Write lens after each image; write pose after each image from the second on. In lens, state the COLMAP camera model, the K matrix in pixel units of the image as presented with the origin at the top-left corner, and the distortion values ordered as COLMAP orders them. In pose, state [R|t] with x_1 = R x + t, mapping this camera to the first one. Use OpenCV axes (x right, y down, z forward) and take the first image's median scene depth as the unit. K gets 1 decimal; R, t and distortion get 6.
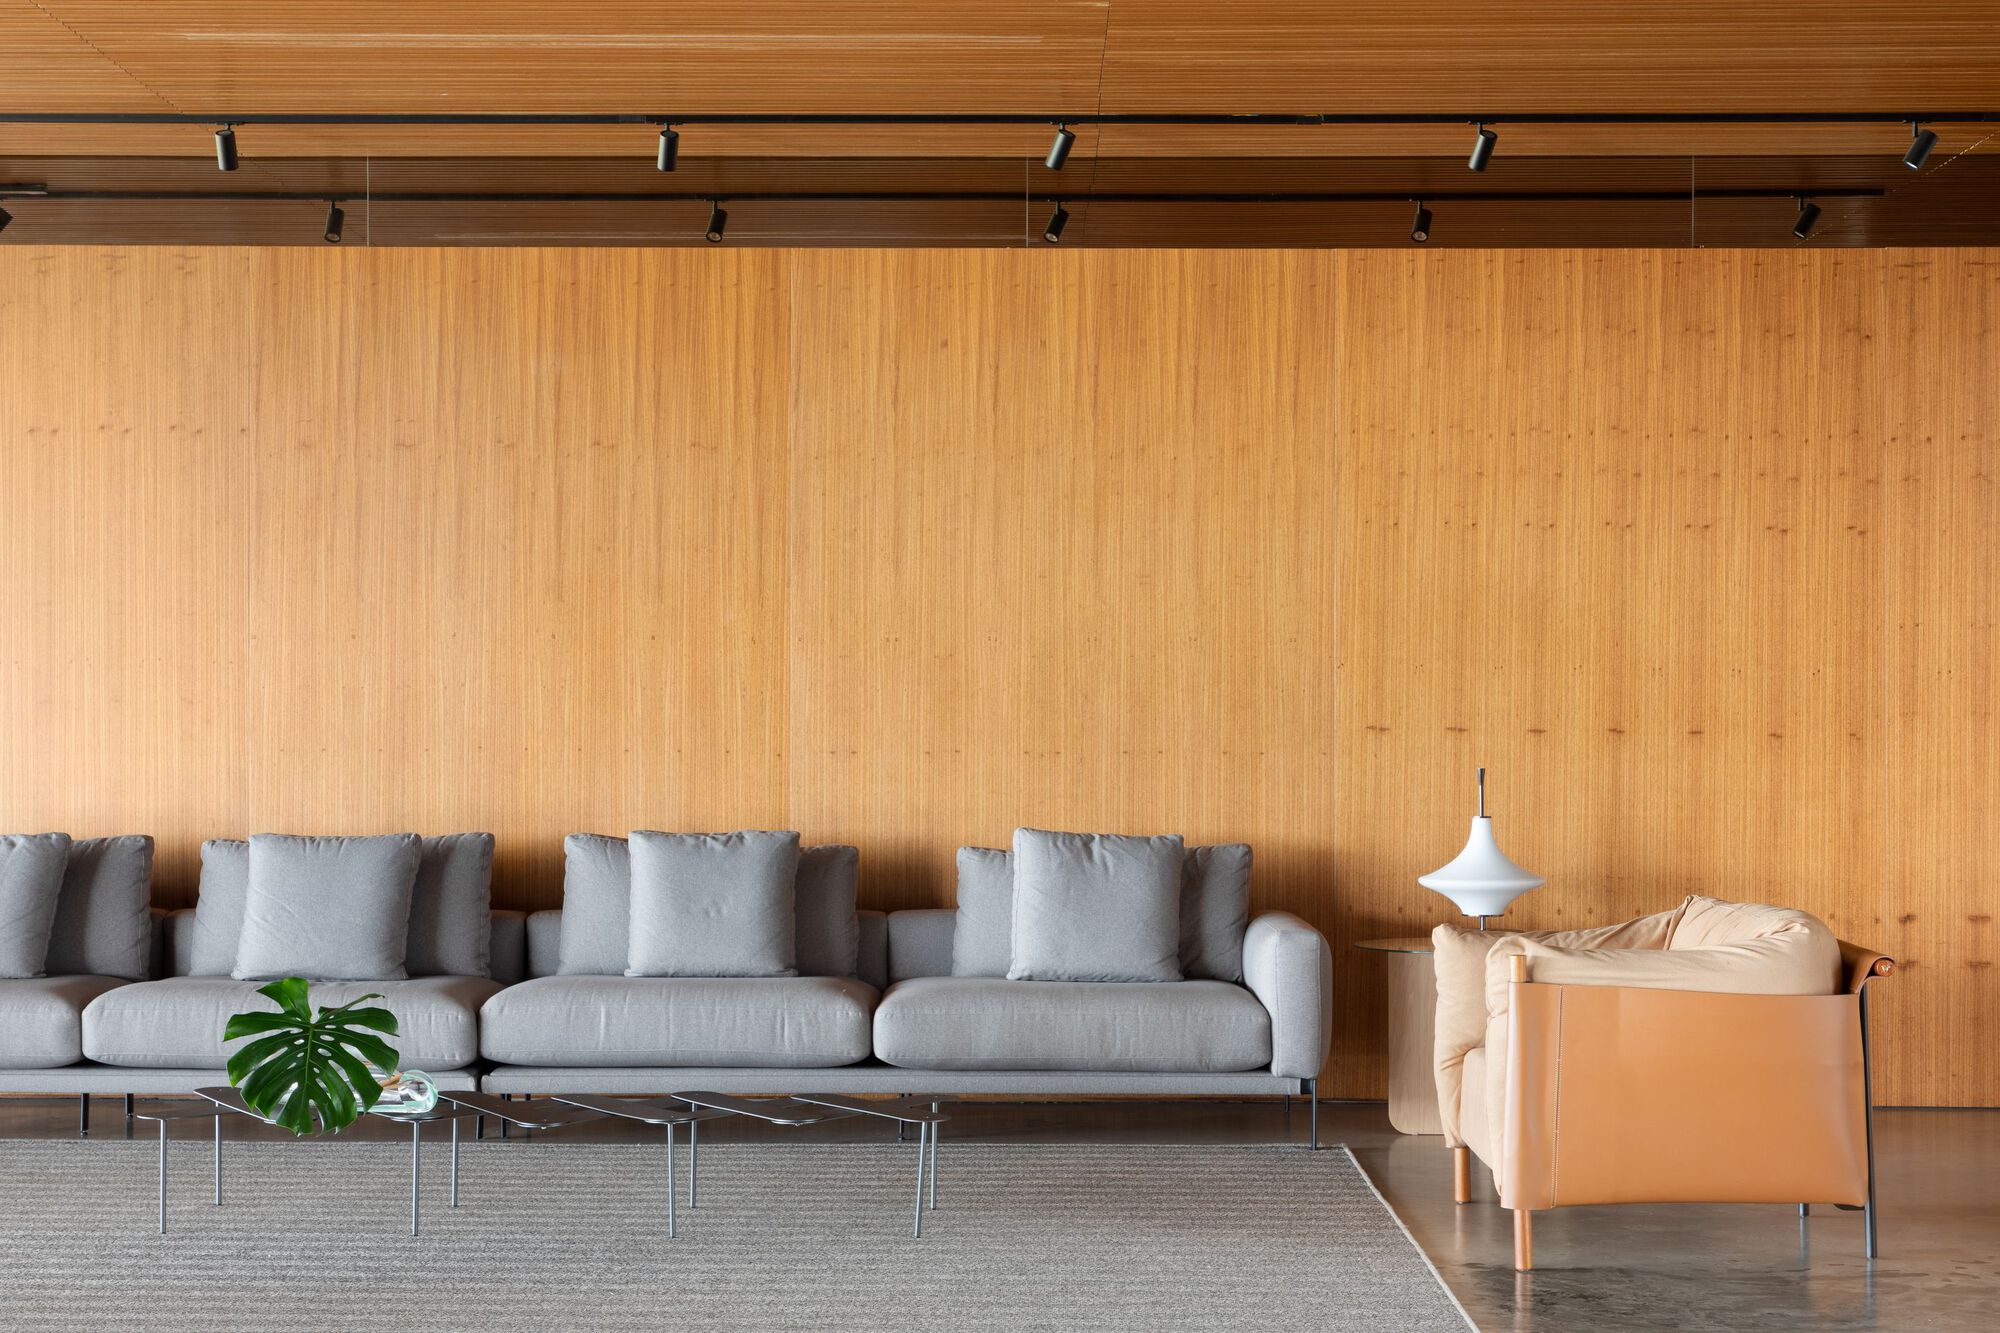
lens RADIAL K [[2967.4, 0, 999.7], [0, 2967.4, 669.5], [0, 0, 1]] dist [0.020563, 0.000000]
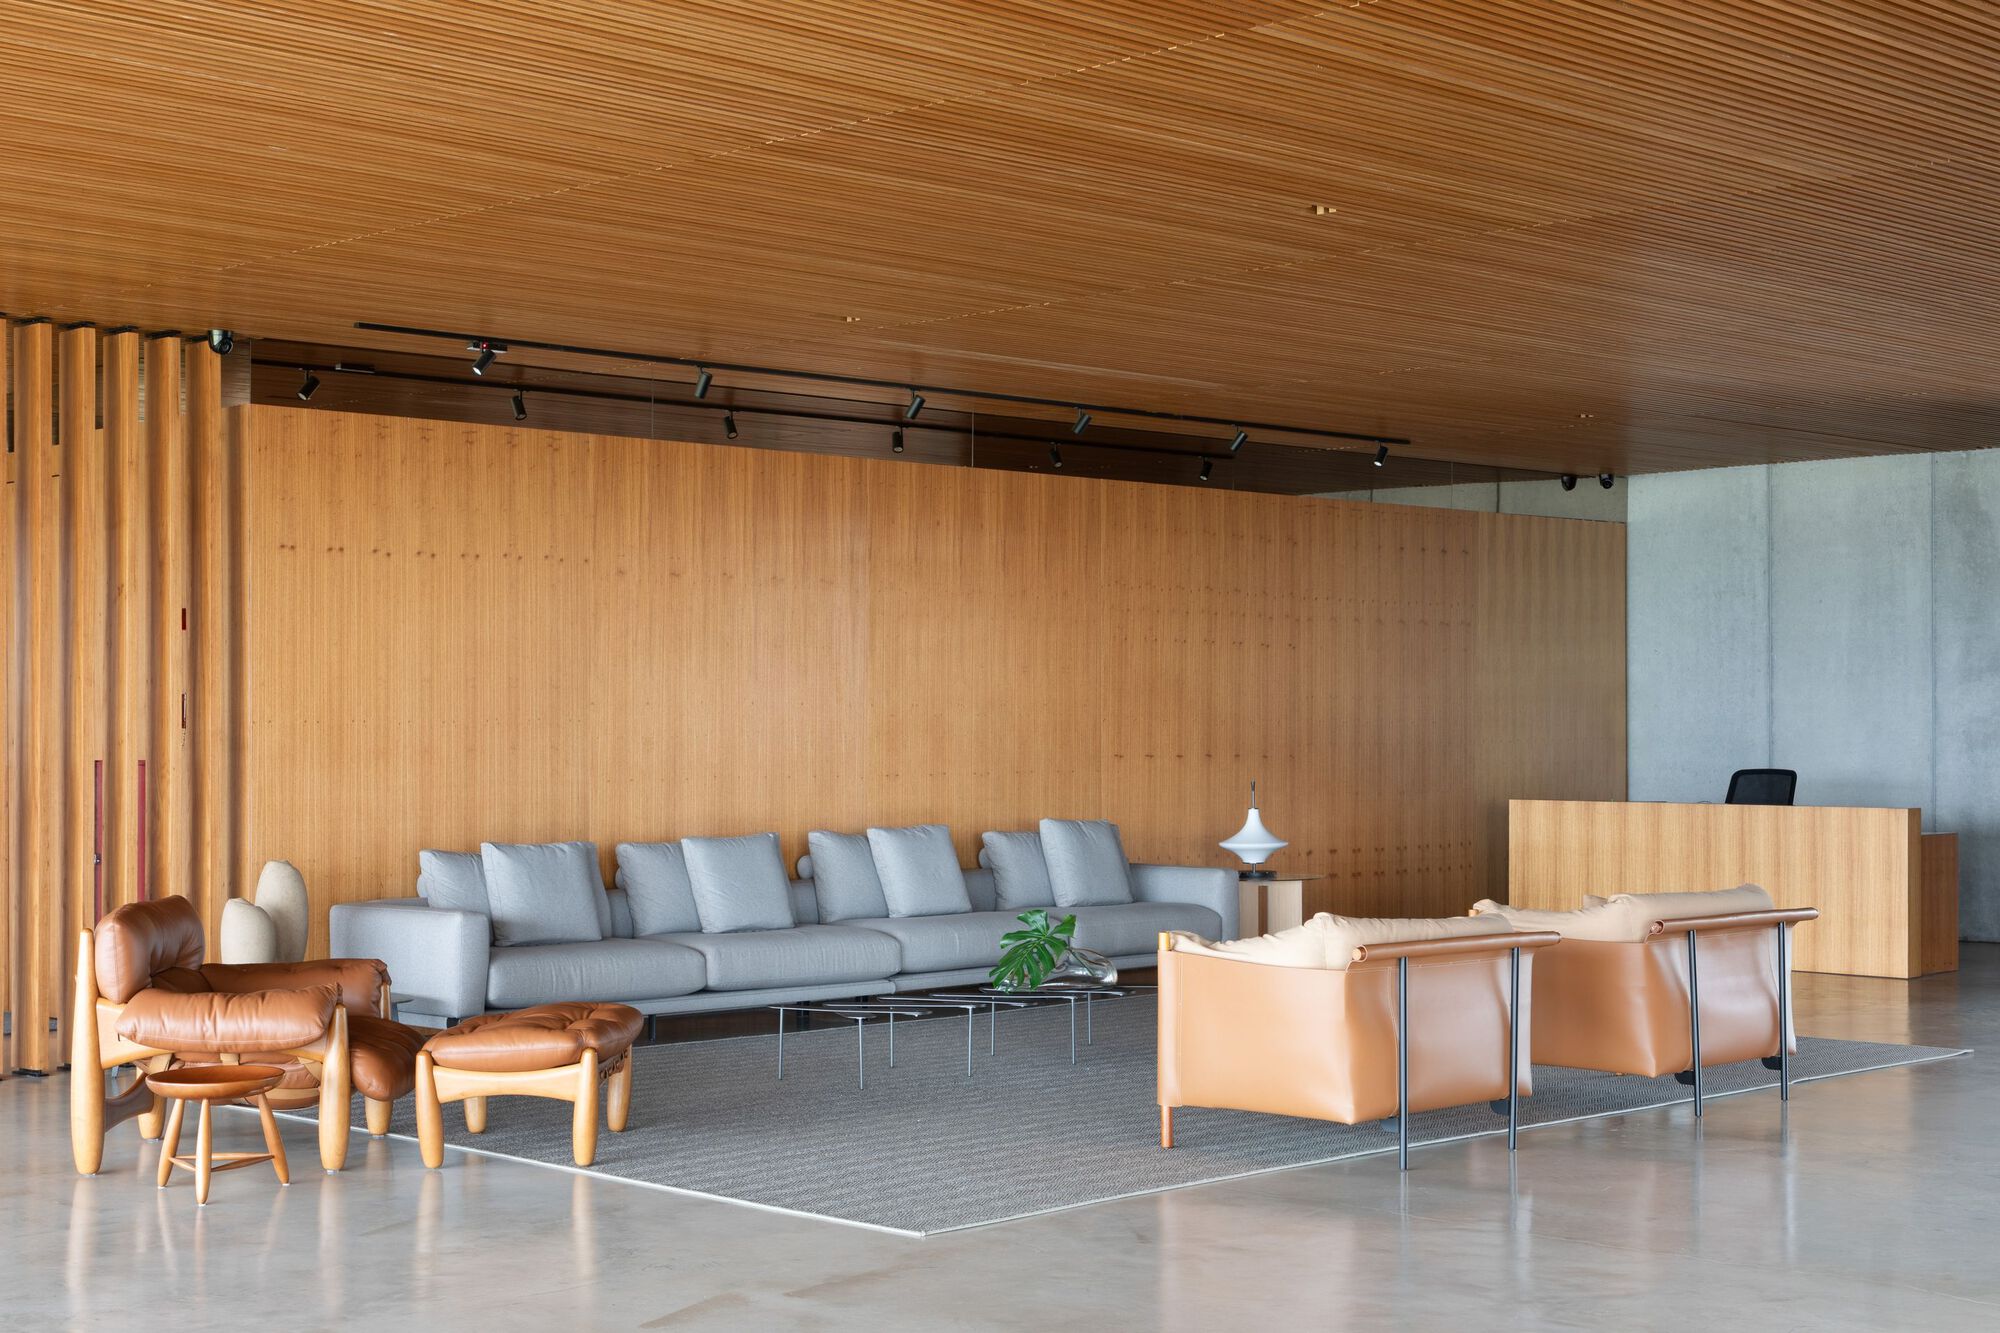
lens RADIAL K [[2768.5, 0, 1001.3], [0, 2768.5, 669.4], [0, 0, 1]] dist [-0.210062, 0.000000]
pose [[0.691296, 0.008508, 0.722522, -1.086510], [0.013067, 0.999620, -0.024273, 0.007459], [-0.722454, 0.026221, 0.690922, -0.067910]]
